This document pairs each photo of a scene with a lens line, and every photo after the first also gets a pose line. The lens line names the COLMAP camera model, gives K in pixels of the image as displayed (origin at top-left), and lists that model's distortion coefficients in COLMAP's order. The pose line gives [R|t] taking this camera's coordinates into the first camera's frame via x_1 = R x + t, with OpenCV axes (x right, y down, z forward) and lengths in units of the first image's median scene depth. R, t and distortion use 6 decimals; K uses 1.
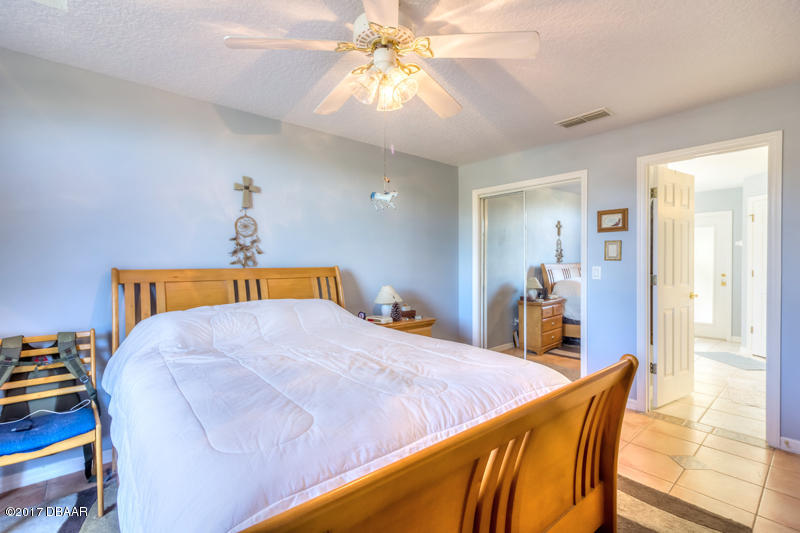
lens RADIAL K [[368.5, 0, 403.0], [0, 368.5, 264.5], [0, 0, 1]] dist [0.000381, 0.000488]
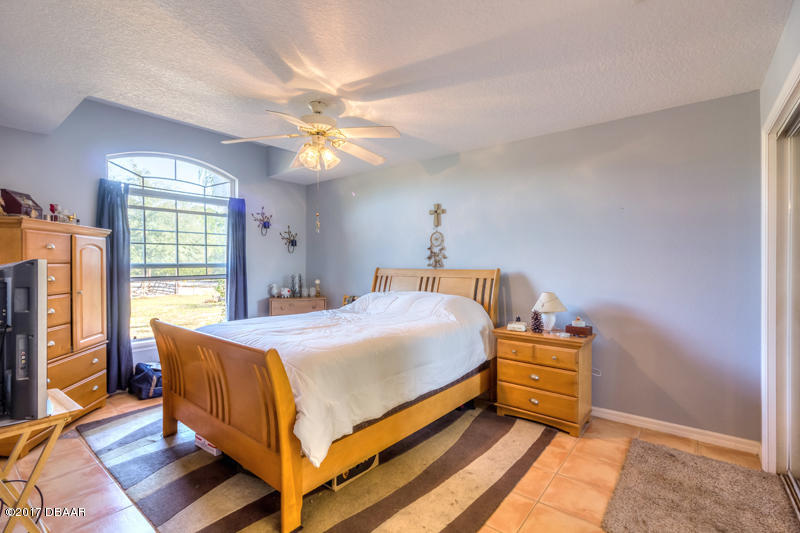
lens RADIAL K [[368.5, 0, 403.0], [0, 368.5, 264.5], [0, 0, 1]] dist [0.000381, 0.000488]
pose [[0.190974, 0.004262, -0.981586, 0.922292], [-0.003689, 0.999987, 0.003624, -0.011744], [0.981588, 0.002929, 0.190987, 0.606546]]
